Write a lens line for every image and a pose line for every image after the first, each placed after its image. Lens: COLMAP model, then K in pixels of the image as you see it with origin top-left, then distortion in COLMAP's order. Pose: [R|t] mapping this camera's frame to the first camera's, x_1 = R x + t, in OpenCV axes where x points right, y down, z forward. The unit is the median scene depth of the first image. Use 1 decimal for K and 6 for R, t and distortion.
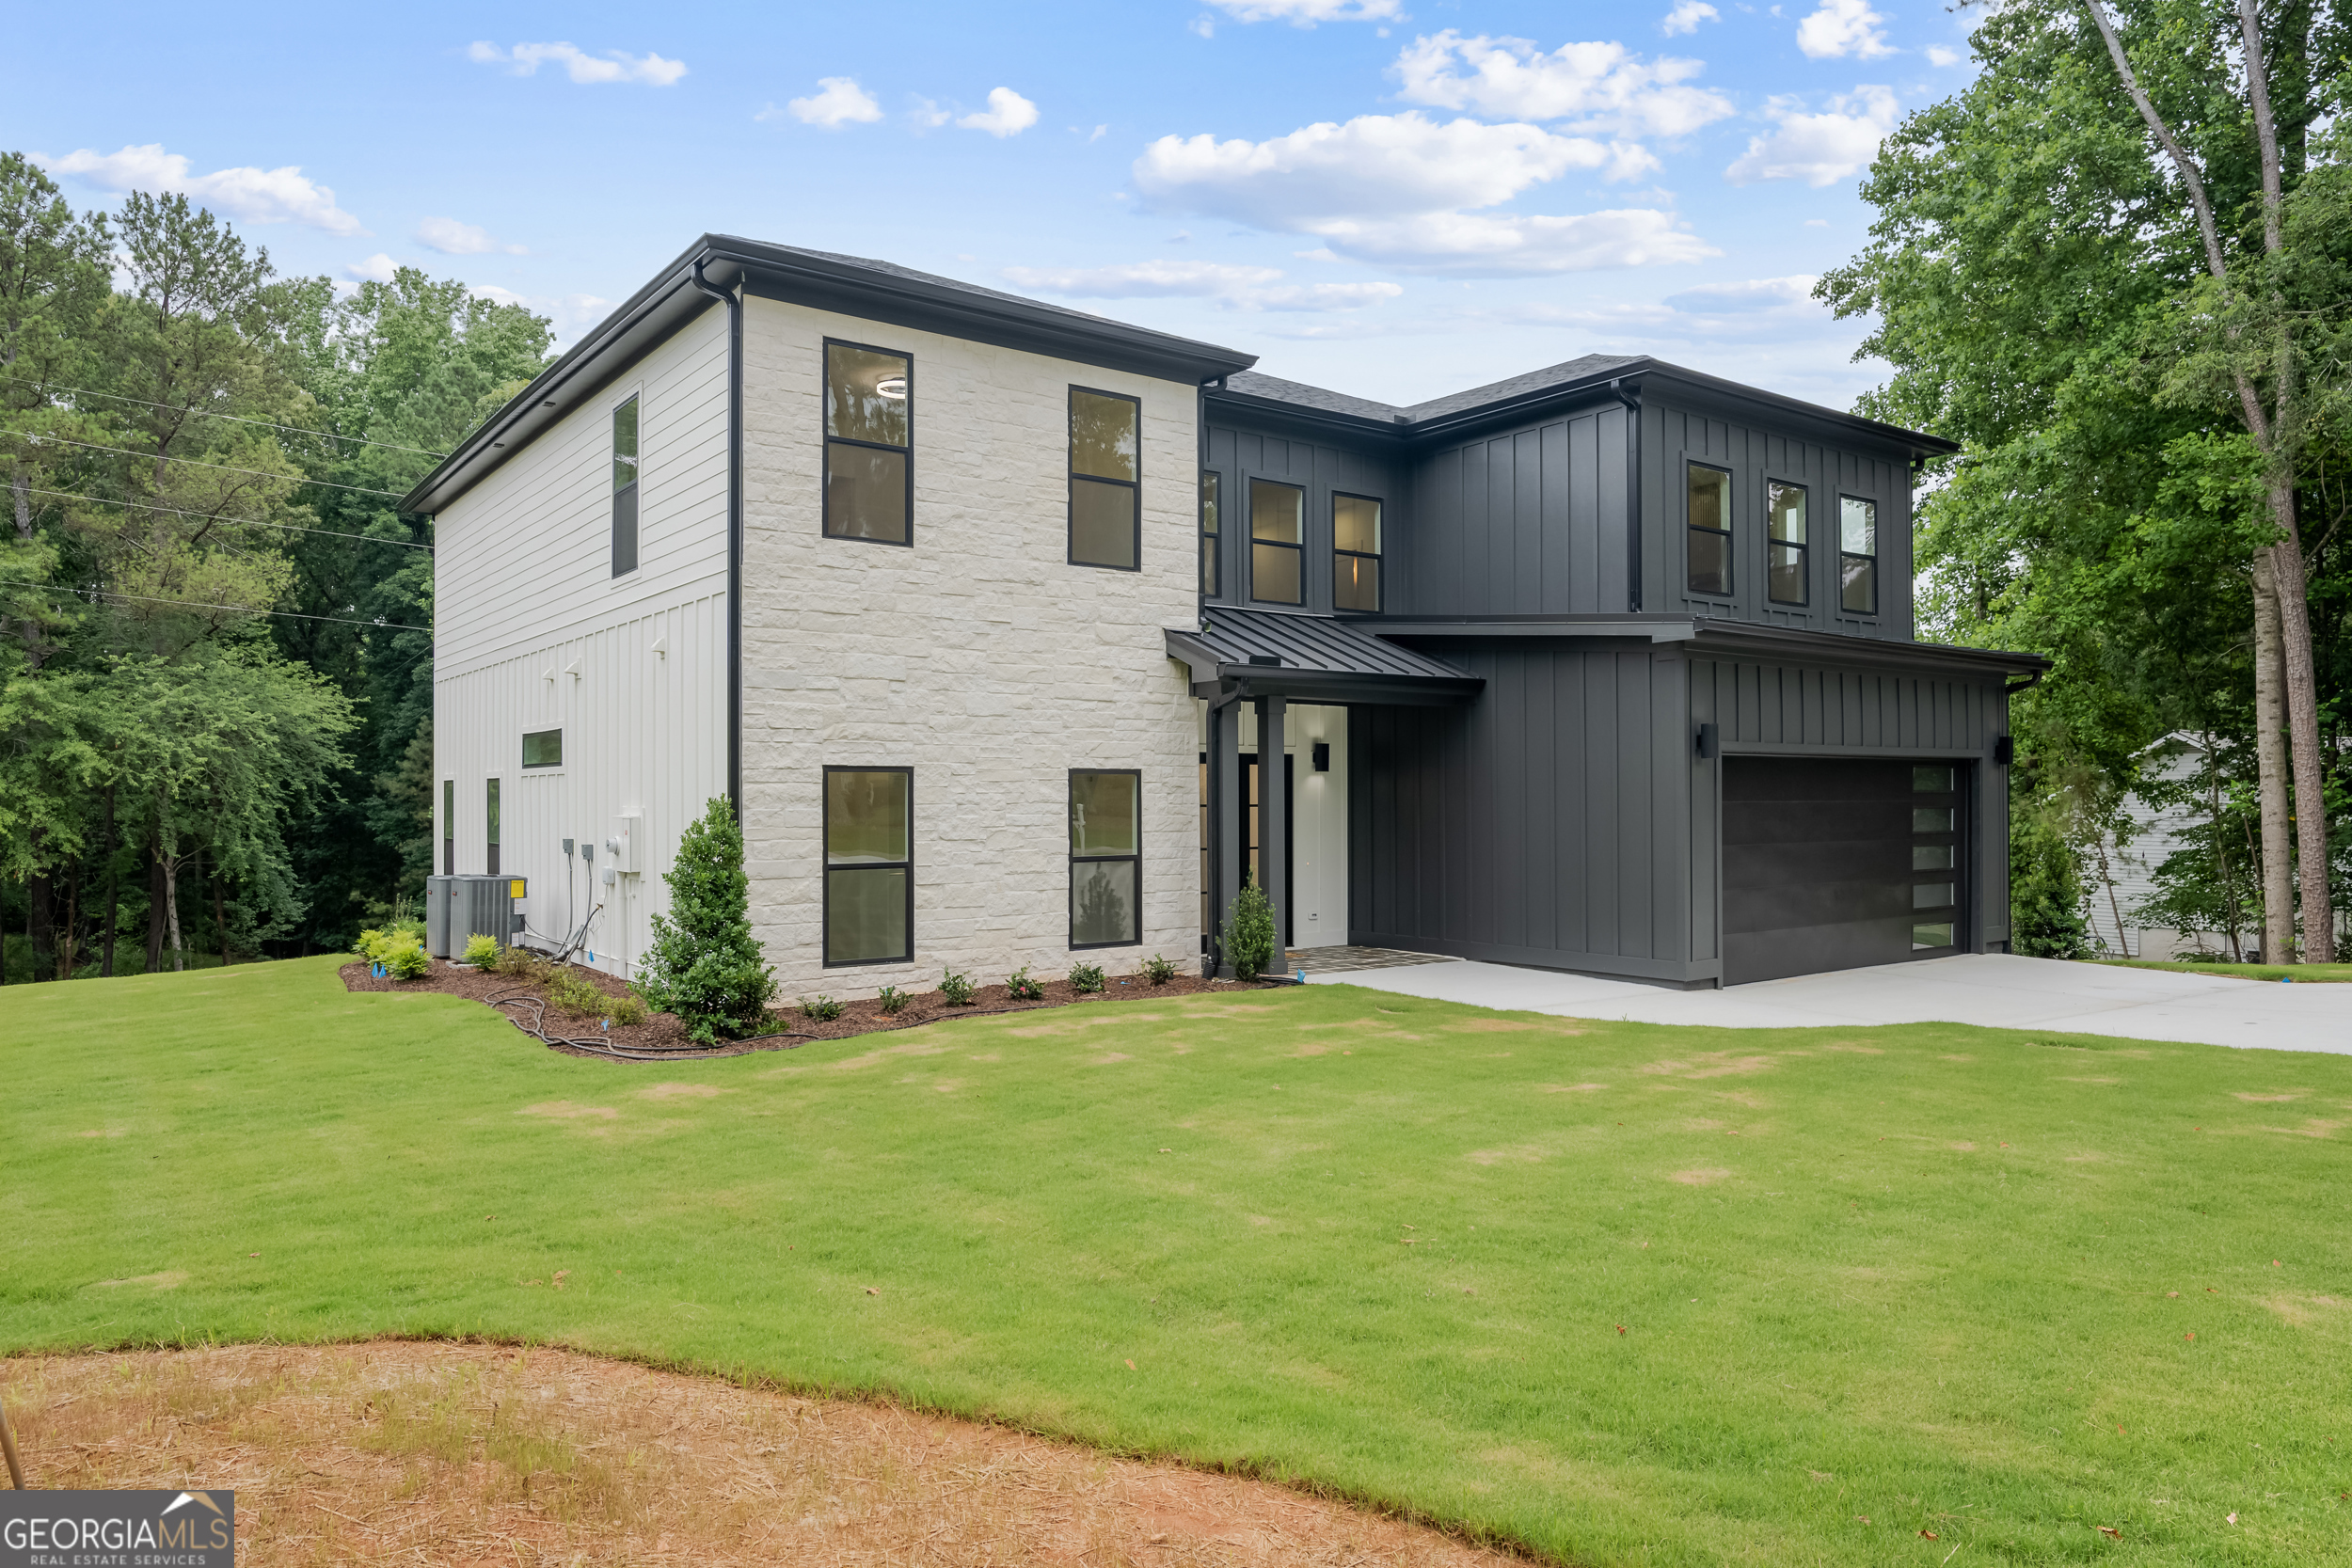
lens RADIAL K [[1538.2, 0, 1176.0], [0, 1538.2, 784.0], [0, 0, 1]] dist [-0.002457, 0.001174]
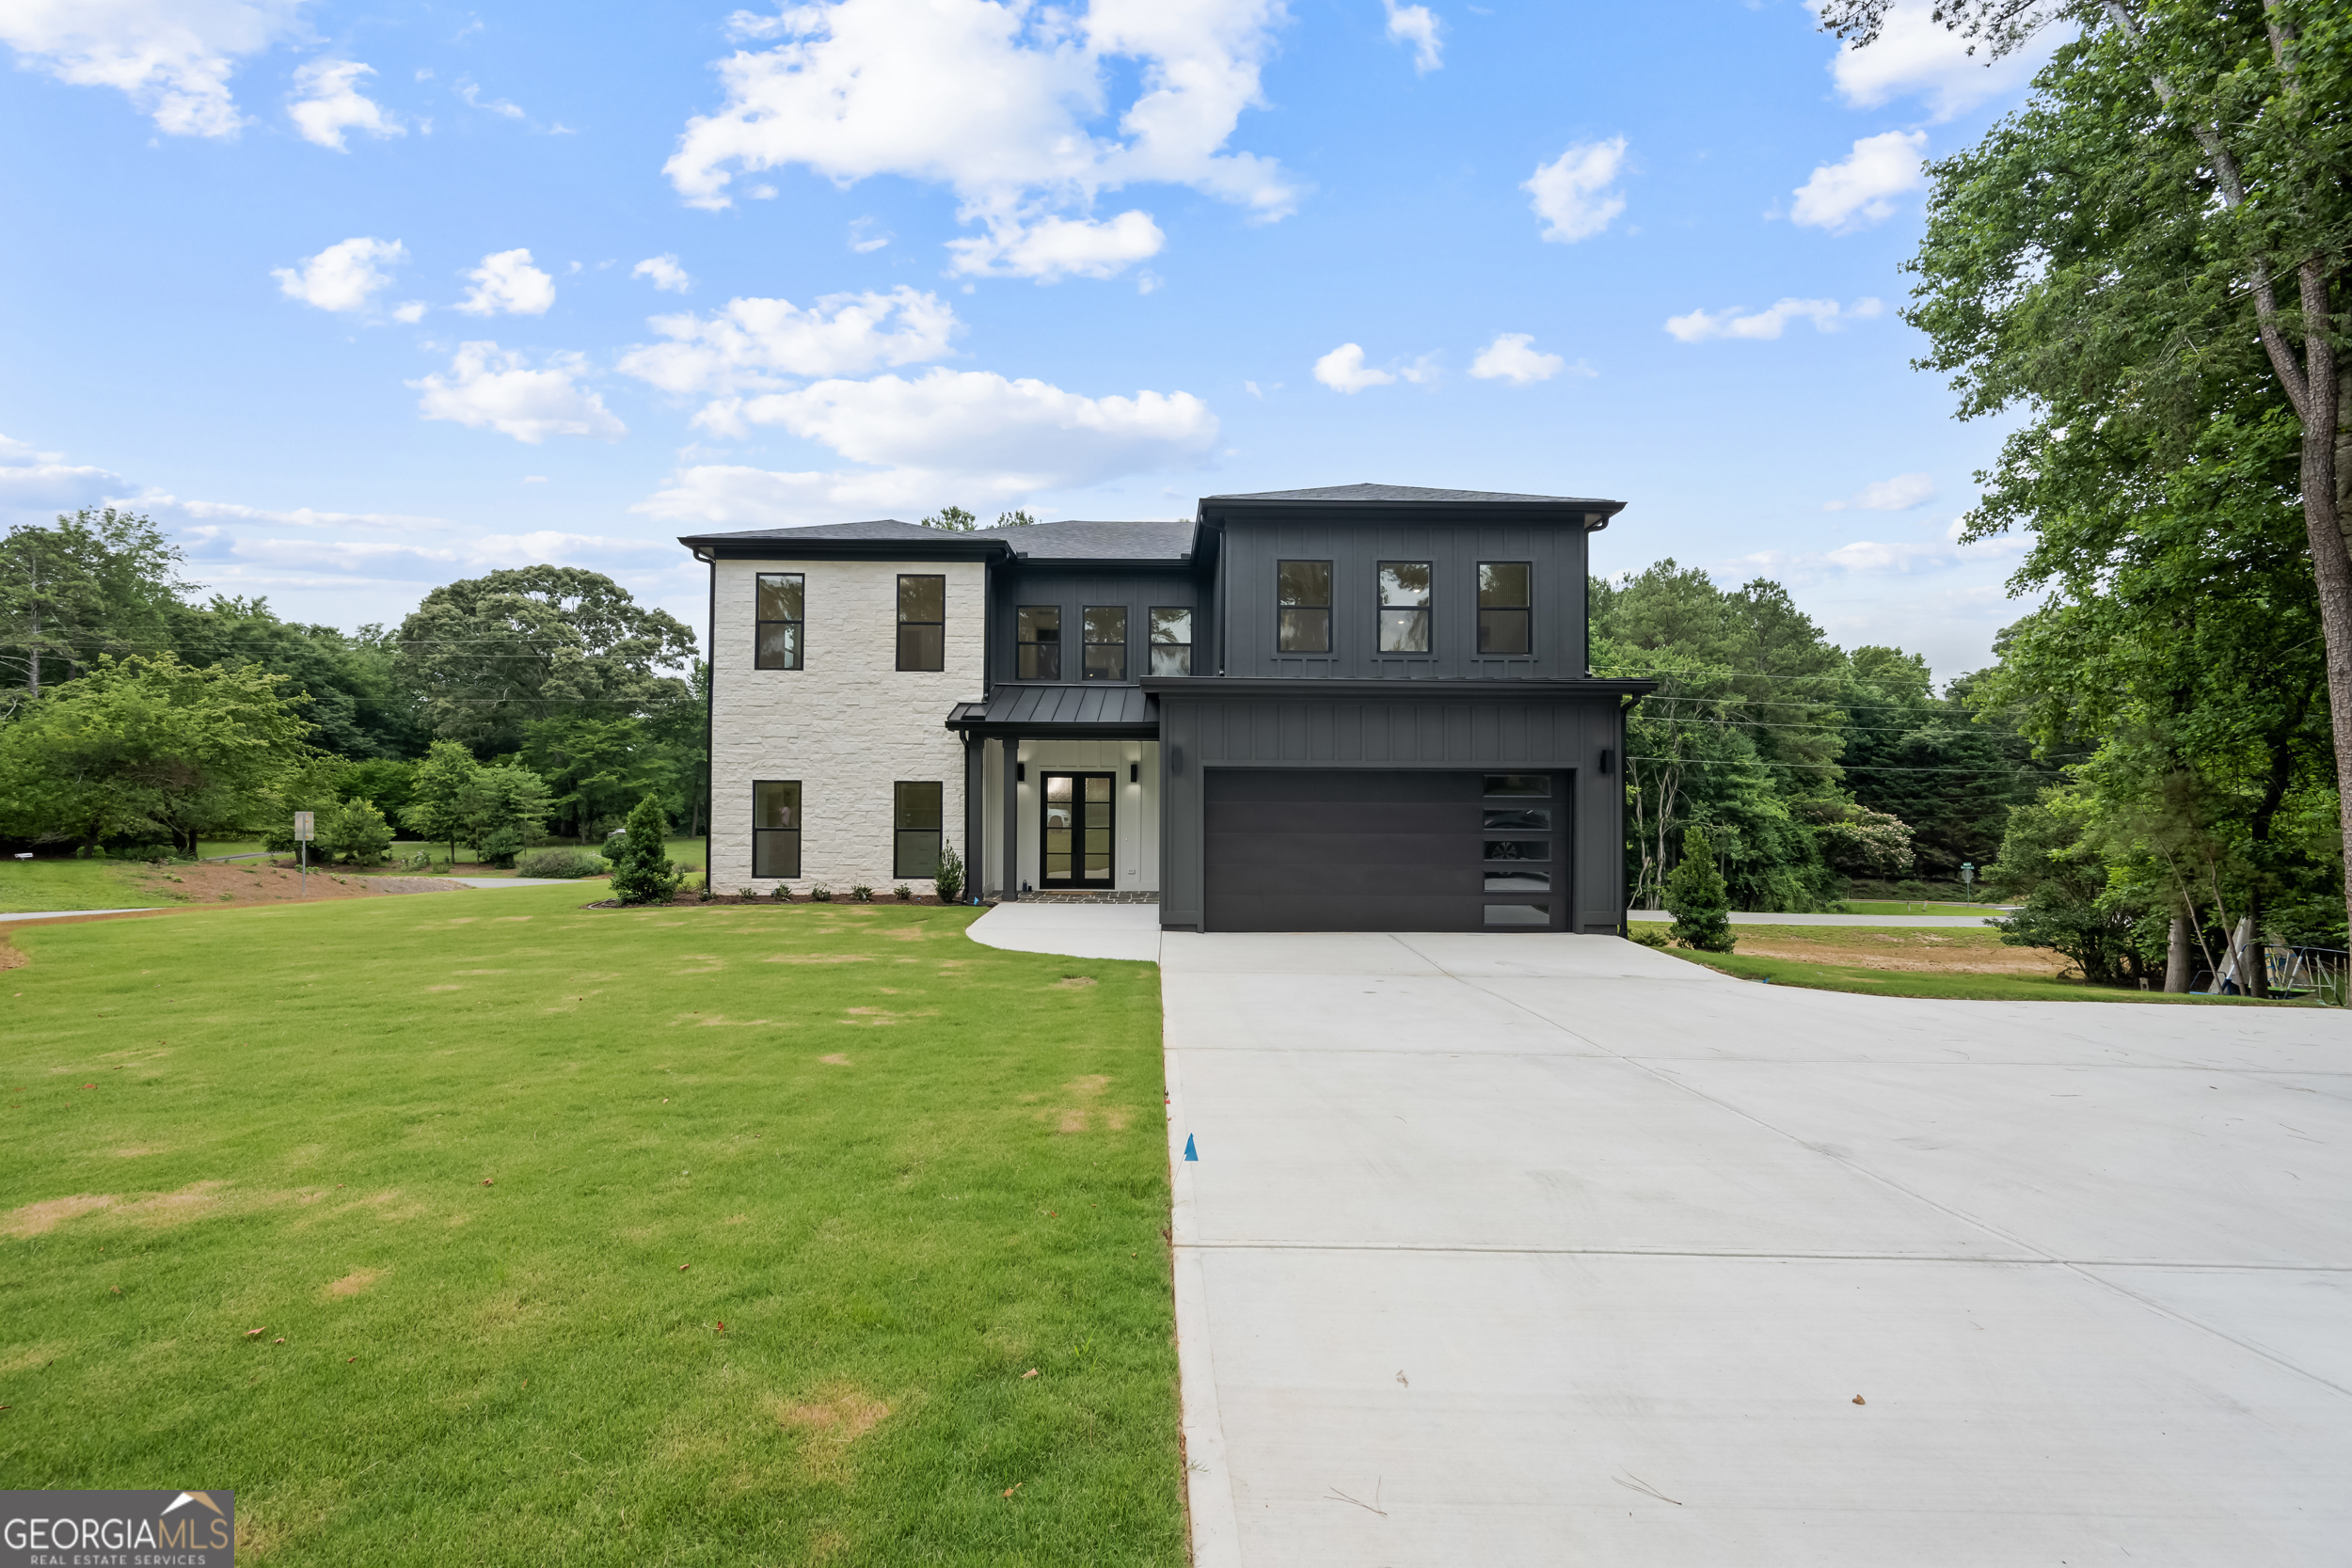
lens RADIAL K [[912.6, 0, 1176.0], [0, 912.6, 784.0], [0, 0, 1]] dist [0.000086, -0.000001]
pose [[0.802387, -0.002697, -0.596798, 0.823053], [-0.001301, 0.999980, -0.006267, 0.000111], [0.596802, 0.005805, 0.802367, 0.303961]]
